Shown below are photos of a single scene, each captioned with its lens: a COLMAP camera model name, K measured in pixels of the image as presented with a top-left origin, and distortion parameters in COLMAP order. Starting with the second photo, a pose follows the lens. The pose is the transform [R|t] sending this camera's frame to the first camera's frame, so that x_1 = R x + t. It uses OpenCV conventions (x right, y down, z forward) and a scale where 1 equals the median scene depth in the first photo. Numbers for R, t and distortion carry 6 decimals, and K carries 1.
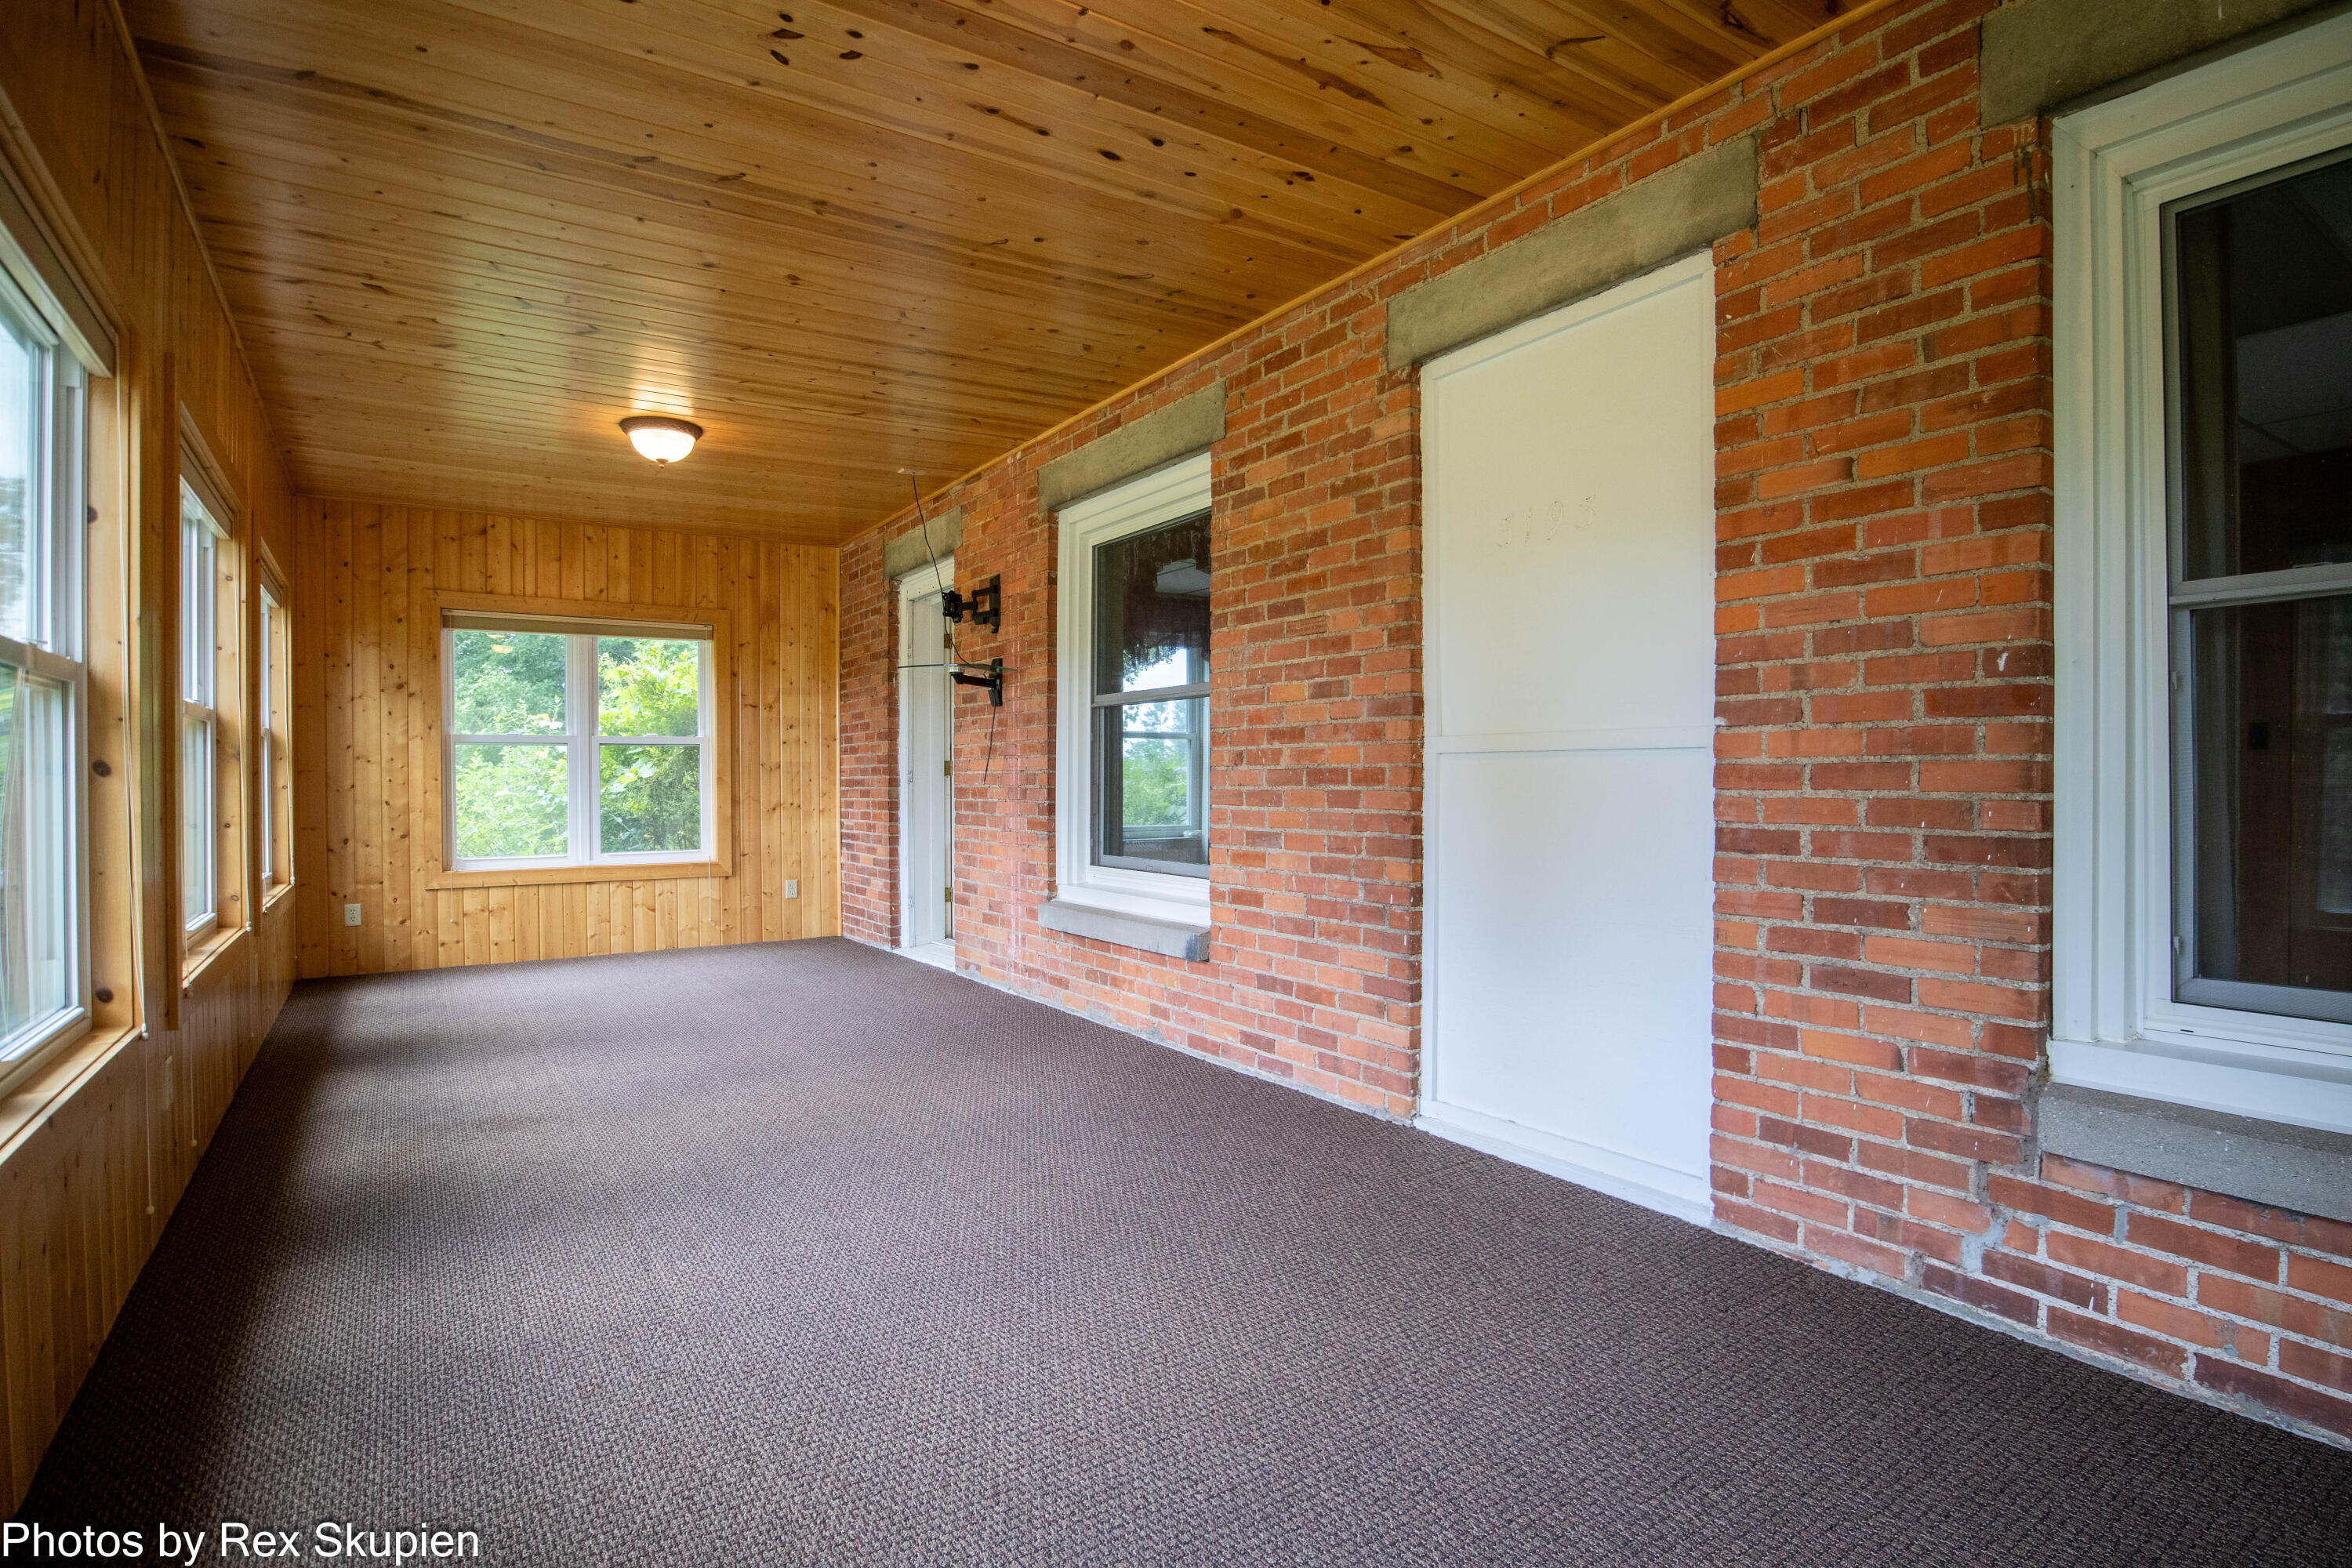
lens RADIAL K [[1188.6, 0, 1188.0], [0, 1188.6, 786.7], [0, 0, 1]] dist [-0.054565, 0.025489]
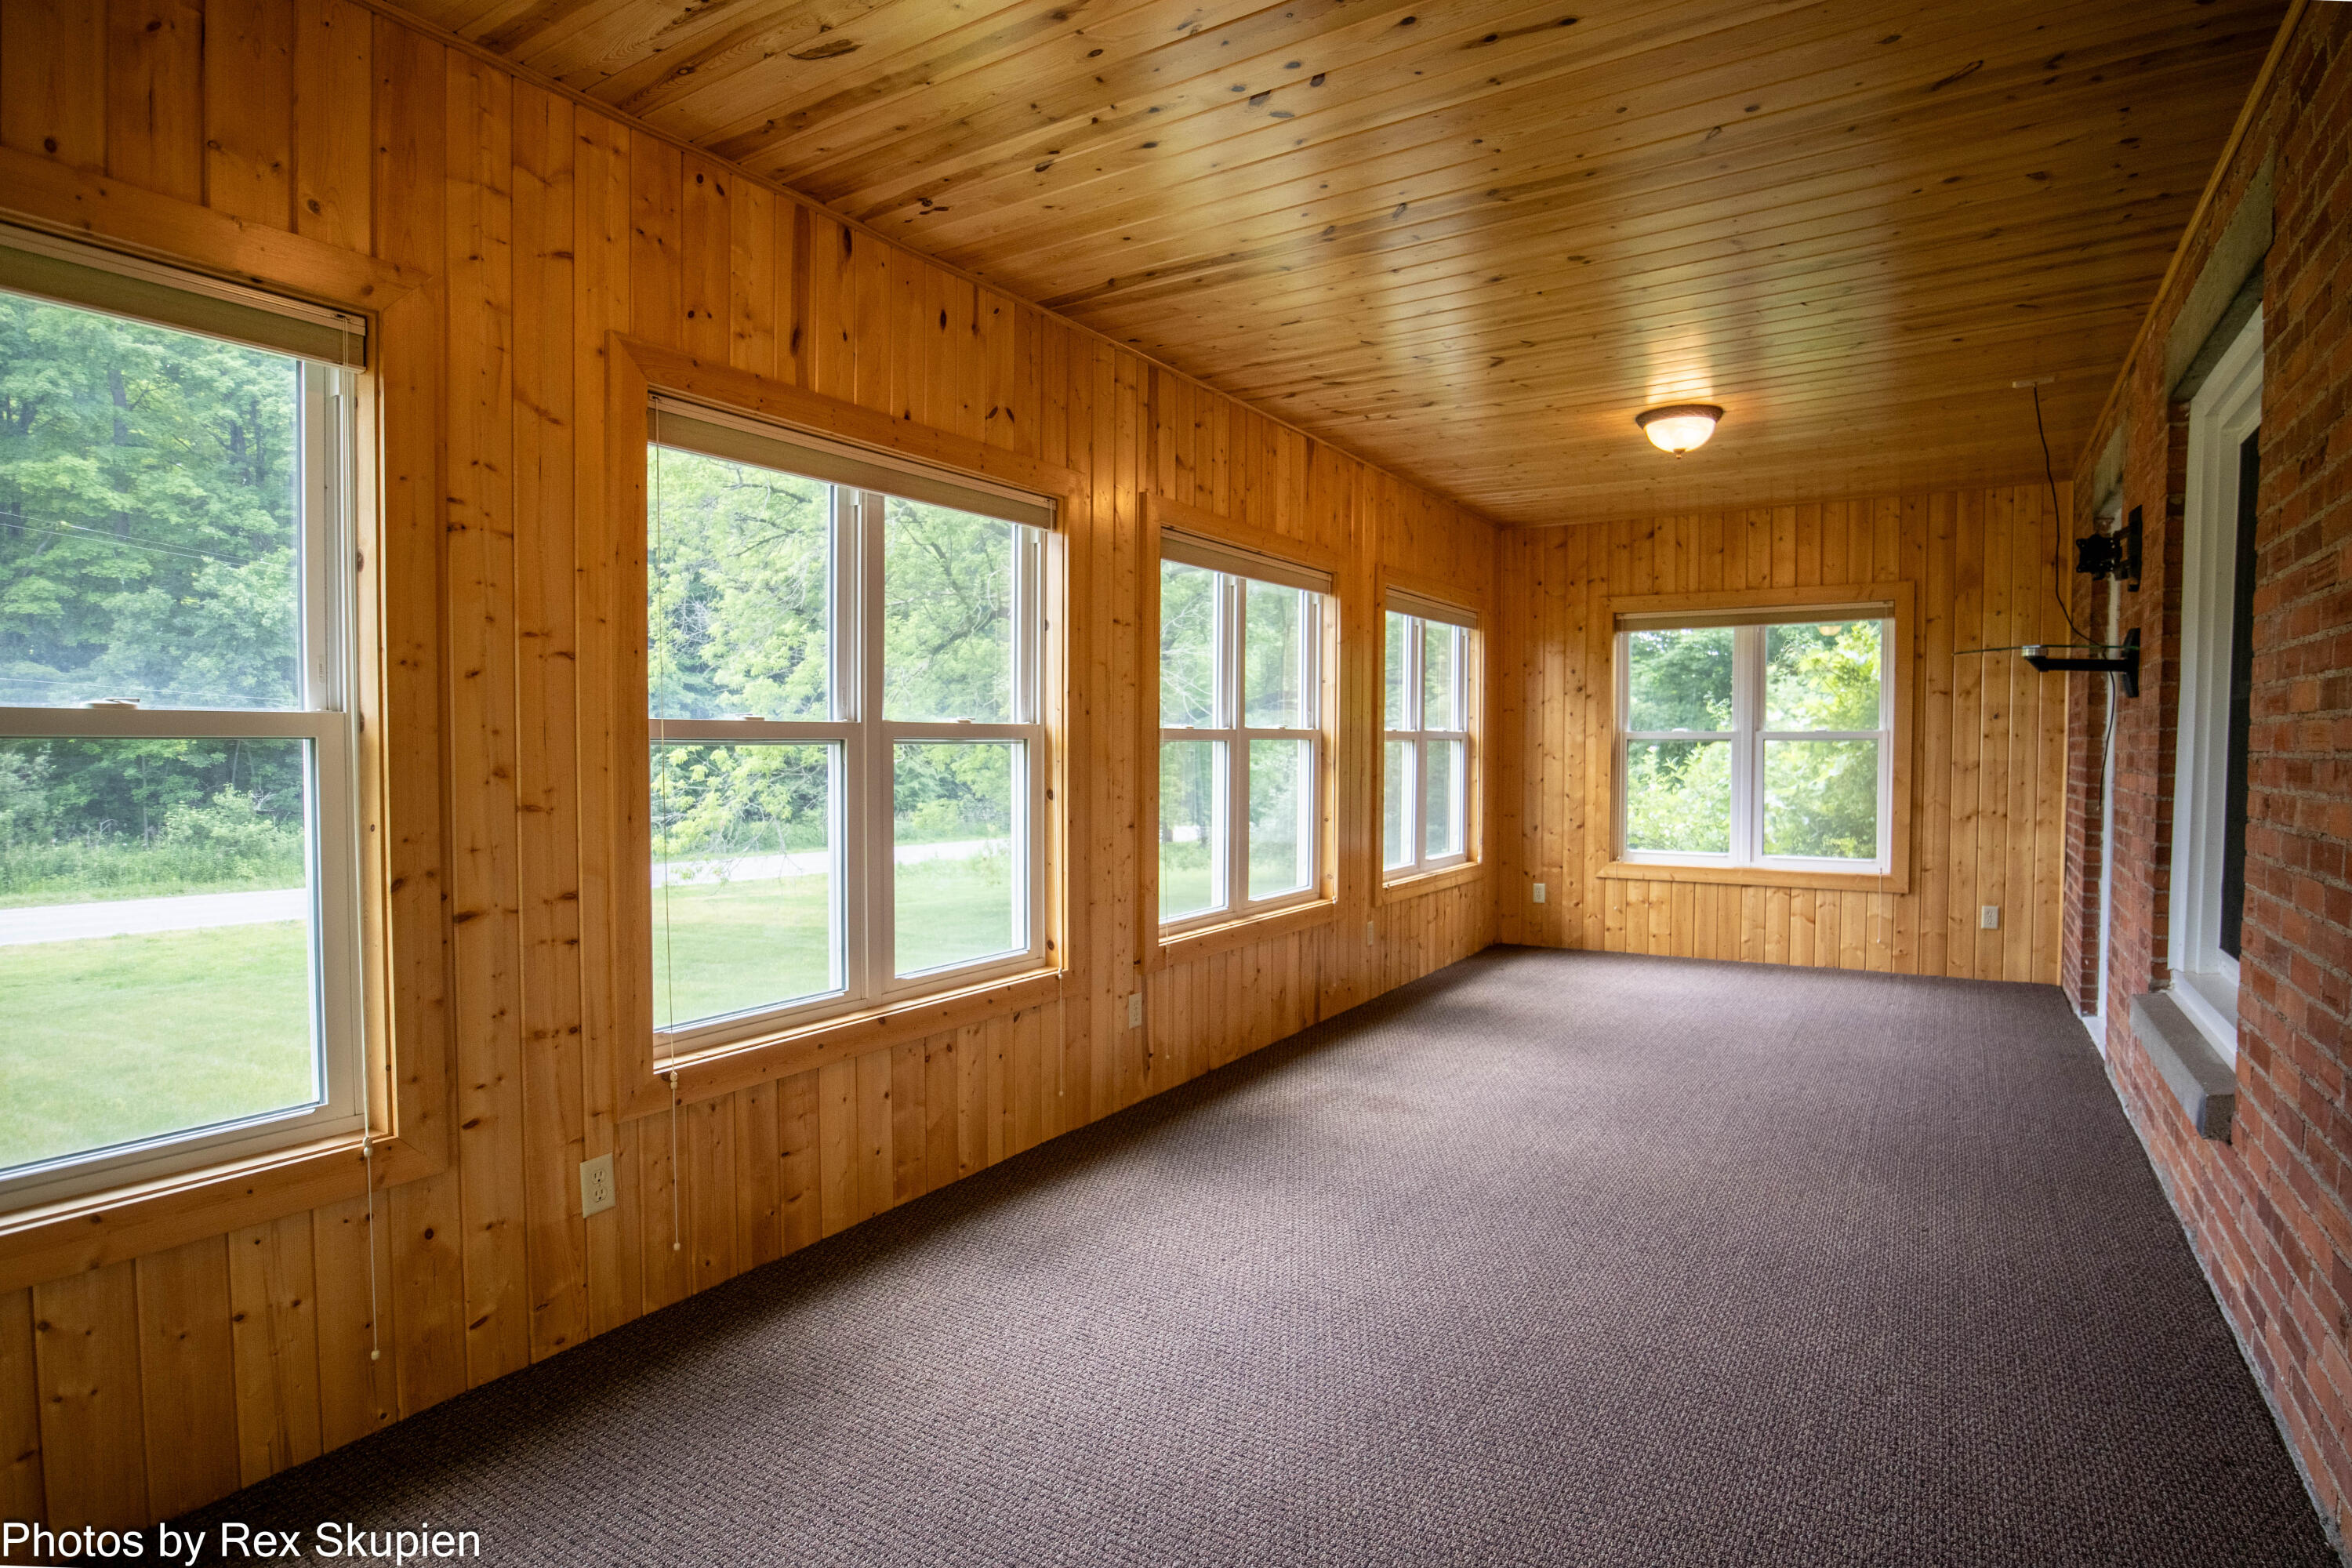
lens RADIAL K [[1238.1, 0, 1187.6], [0, 1238.1, 777.4], [0, 0, 1]] dist [-0.030709, 0.001791]
pose [[0.422108, 0.028214, -0.906106, 0.214058], [-0.010078, 0.999600, 0.026431, -0.029478], [0.906489, -0.002025, 0.422224, 0.172824]]
